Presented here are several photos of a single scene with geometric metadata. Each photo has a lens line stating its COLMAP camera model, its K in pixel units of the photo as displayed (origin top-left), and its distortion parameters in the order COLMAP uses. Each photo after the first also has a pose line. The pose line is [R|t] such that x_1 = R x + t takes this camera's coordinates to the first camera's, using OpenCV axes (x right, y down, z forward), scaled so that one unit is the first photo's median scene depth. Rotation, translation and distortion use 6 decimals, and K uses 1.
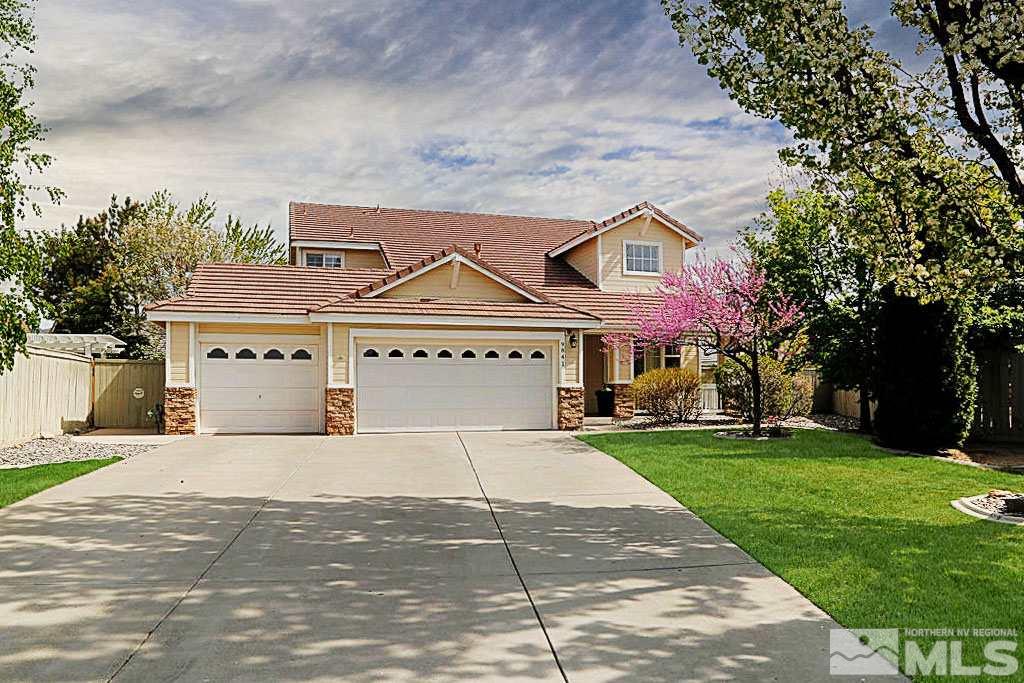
lens RADIAL K [[694.5, 0, 510.8], [0, 694.5, 344.1], [0, 0, 1]] dist [-0.121993, 0.060187]
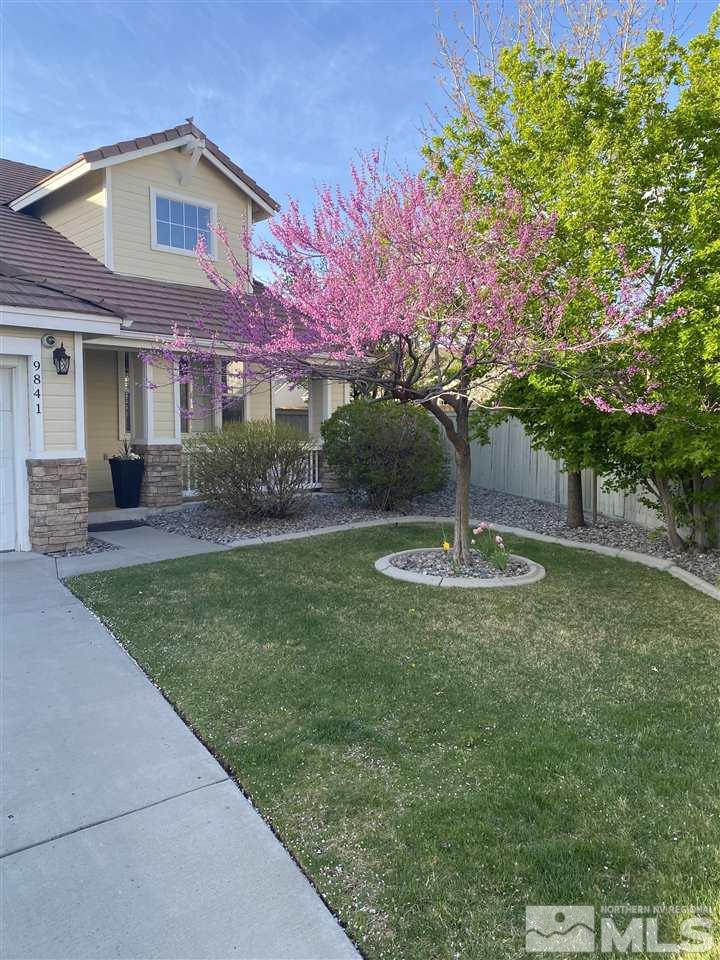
lens RADIAL K [[718.5, 0, 362.3], [0, 718.5, 478.5], [0, 0, 1]] dist [0.003477, 0.000722]
pose [[0.878624, -0.022874, 0.476967, 0.031452], [-0.048724, 0.989344, 0.137202, -0.001268], [-0.475022, -0.143789, 0.868147, 0.433259]]
